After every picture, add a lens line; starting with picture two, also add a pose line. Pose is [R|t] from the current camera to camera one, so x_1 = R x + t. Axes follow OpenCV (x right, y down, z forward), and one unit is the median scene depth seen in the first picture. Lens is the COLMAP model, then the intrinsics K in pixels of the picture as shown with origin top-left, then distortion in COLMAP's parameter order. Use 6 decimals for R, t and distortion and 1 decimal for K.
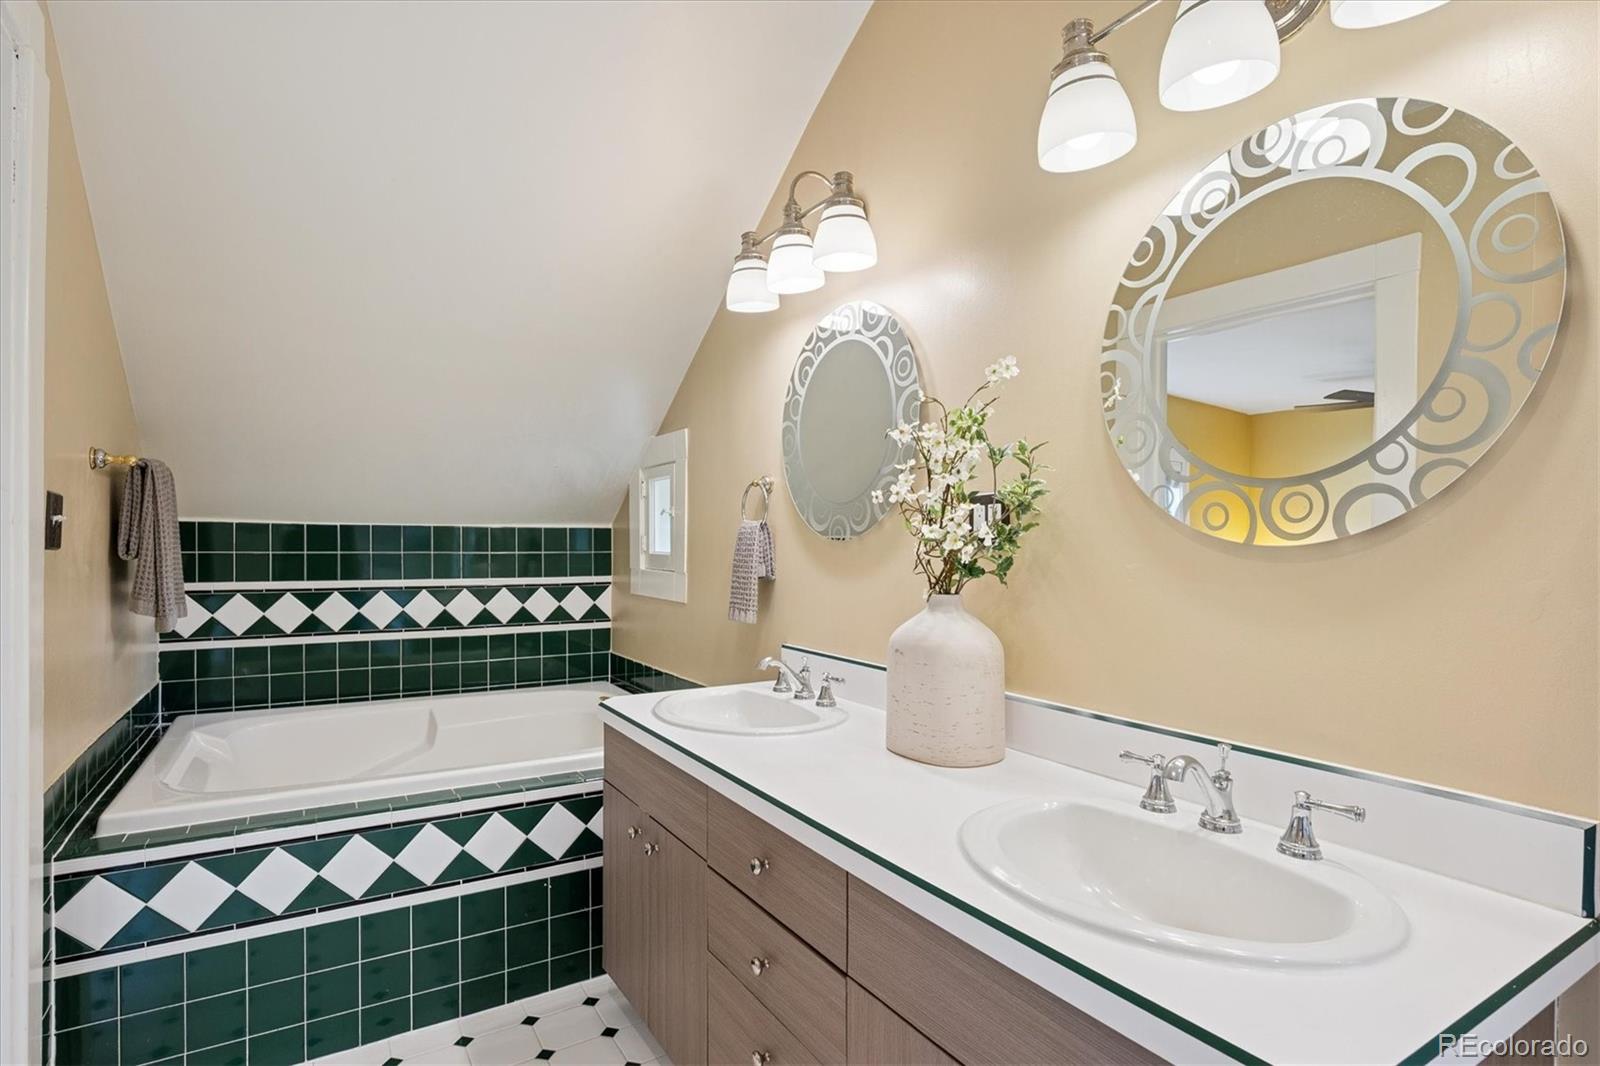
lens RADIAL K [[815.0, 0, 797.8], [0, 815.0, 545.5], [0, 0, 1]] dist [-0.001629, 0.000076]
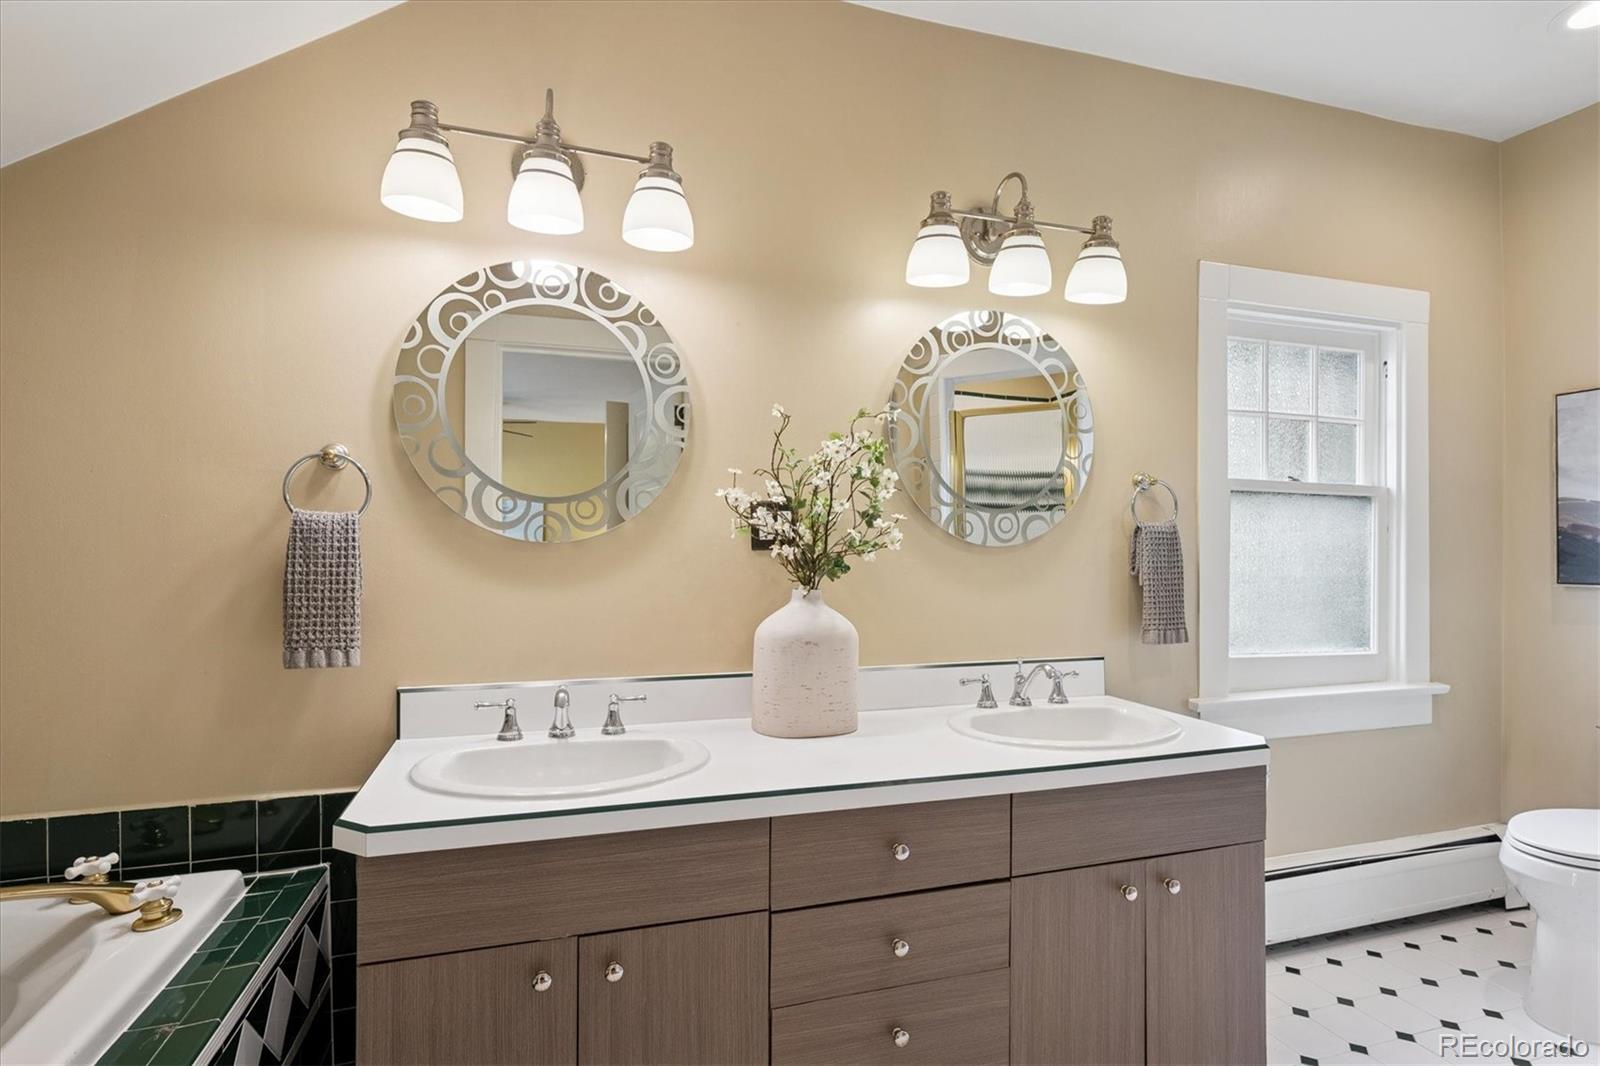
lens RADIAL K [[815.0, 0, 799.8], [0, 815.0, 531.6], [0, 0, 1]] dist [-0.001629, 0.000076]
pose [[0.231499, 0.008689, 0.972796, -0.769657], [0.001686, 0.999955, -0.009333, -0.009235], [-0.972834, 0.003800, 0.231474, 0.610641]]
